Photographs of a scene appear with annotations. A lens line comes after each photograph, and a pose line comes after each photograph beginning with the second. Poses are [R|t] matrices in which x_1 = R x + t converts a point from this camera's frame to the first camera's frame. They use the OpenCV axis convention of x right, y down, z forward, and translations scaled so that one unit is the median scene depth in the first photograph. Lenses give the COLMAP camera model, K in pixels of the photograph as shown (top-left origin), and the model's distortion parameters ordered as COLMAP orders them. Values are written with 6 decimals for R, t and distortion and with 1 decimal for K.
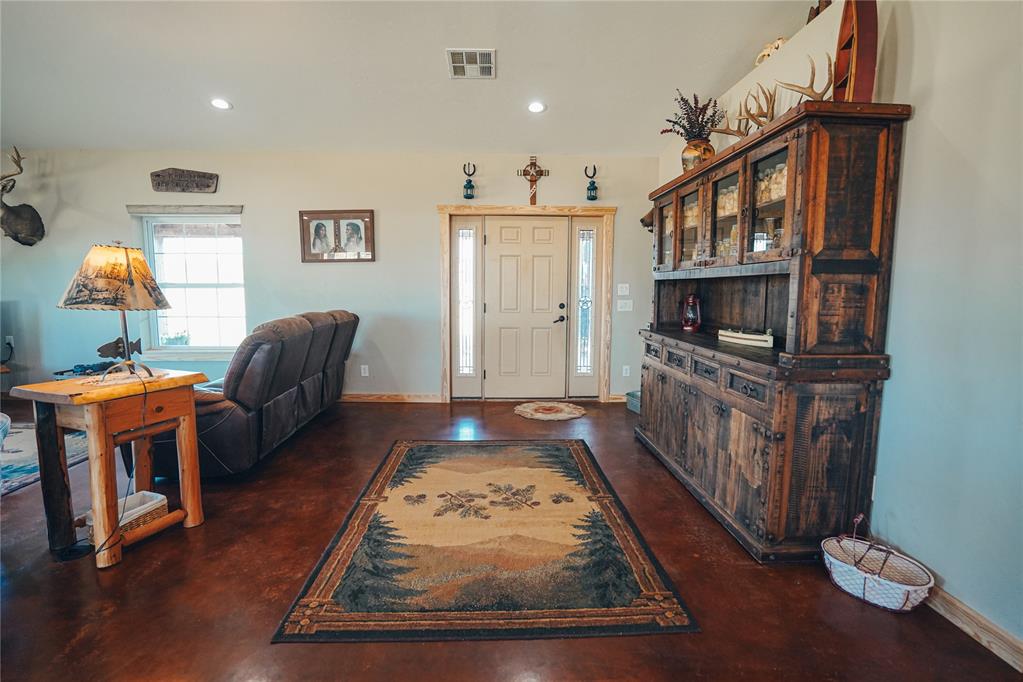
lens RADIAL K [[469.3, 0, 508.9], [0, 469.3, 340.8], [0, 0, 1]] dist [-0.067294, 0.027443]
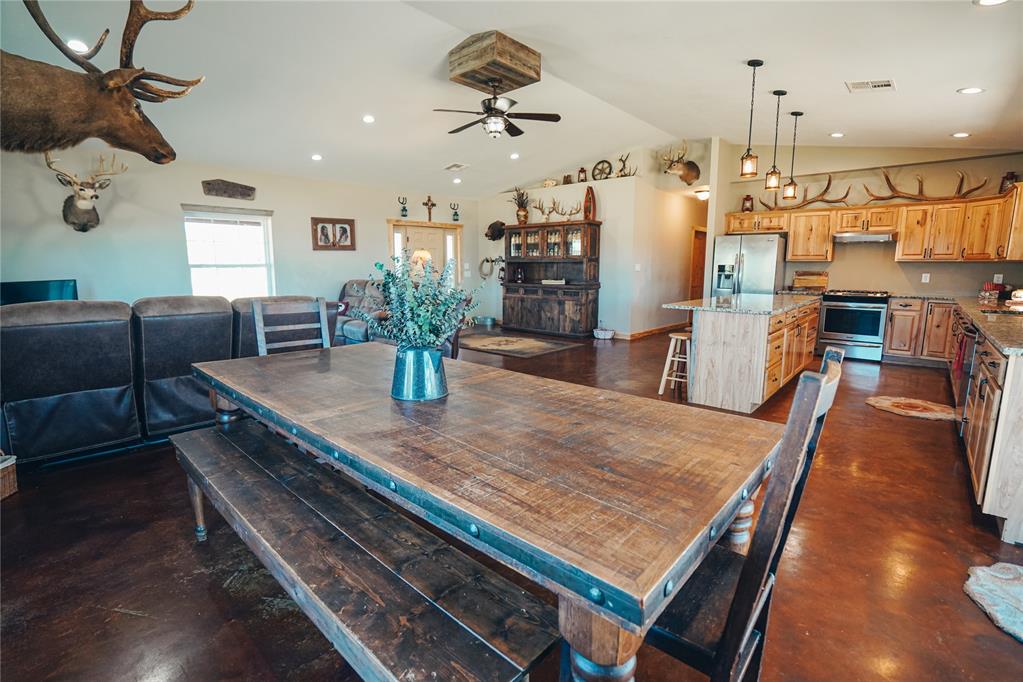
lens RADIAL K [[469.3, 0, 508.9], [0, 469.3, 340.8], [0, 0, 1]] dist [-0.067294, 0.027443]
pose [[0.697378, -0.120343, 0.706527, -1.141844], [0.082477, 0.992728, 0.087682, 0.049203], [-0.711942, -0.002876, 0.702233, -0.564310]]
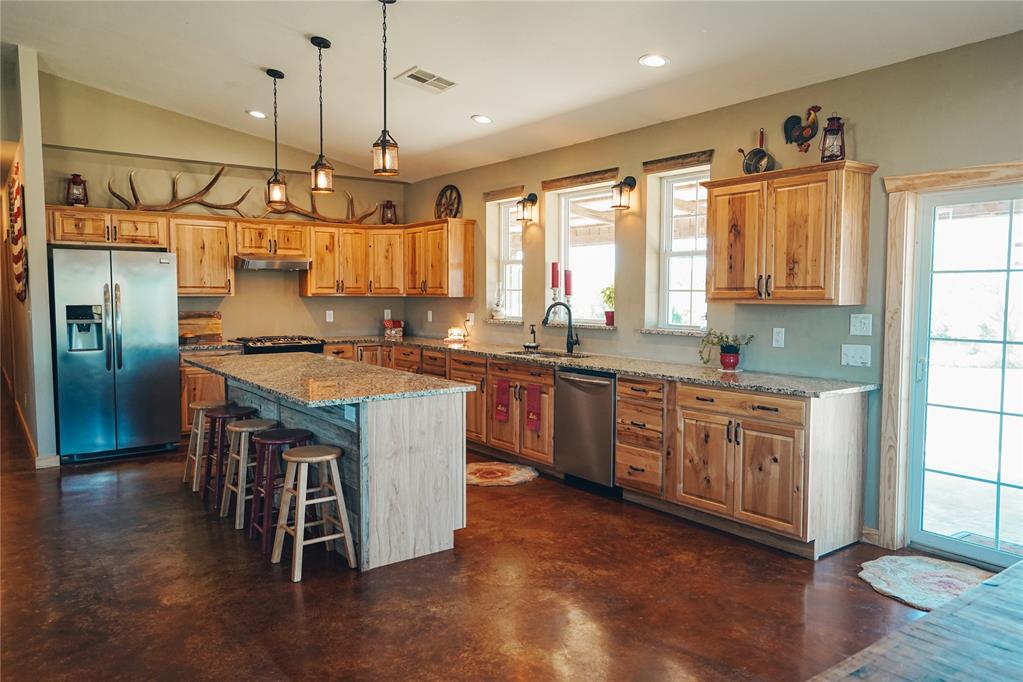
lens RADIAL K [[713.2, 0, 507.4], [0, 713.2, 338.1], [0, 0, 1]] dist [0.004223, 0.005858]
pose [[-0.568674, -0.064802, 0.820006, -0.959152], [0.081053, 0.987626, 0.134259, -0.053398], [-0.818560, 0.142814, -0.556385, 0.073654]]
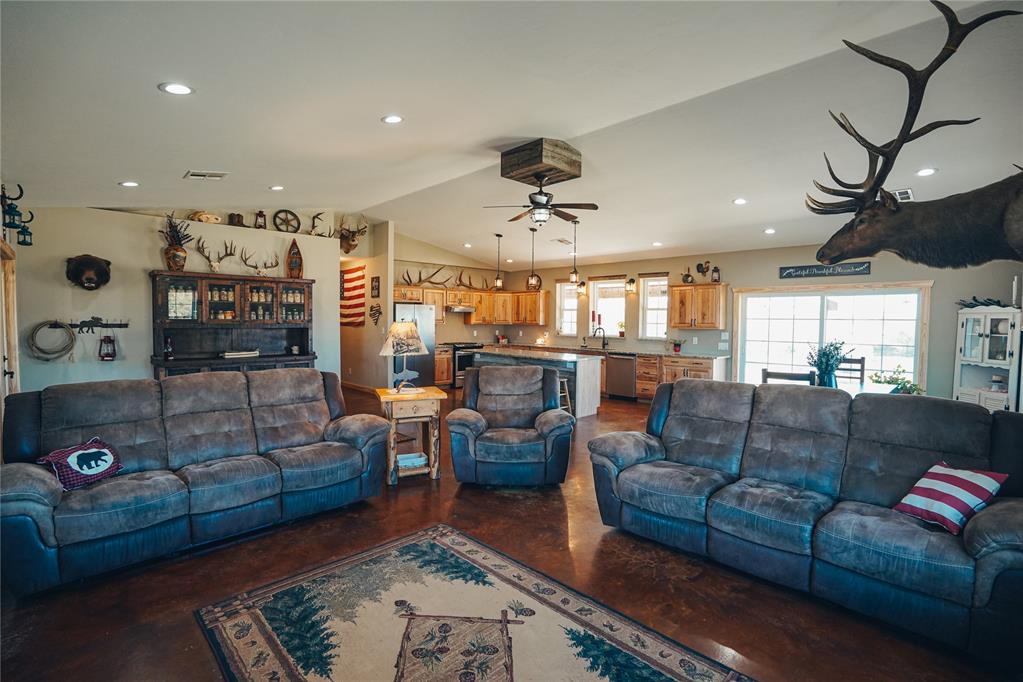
lens RADIAL K [[469.3, 0, 508.9], [0, 469.3, 340.8], [0, 0, 1]] dist [-0.067294, 0.027443]
pose [[-0.673482, -0.049532, 0.737542, -1.193189], [0.064581, 0.989995, 0.125459, -0.157520], [-0.736377, 0.132125, -0.663545, 0.894706]]
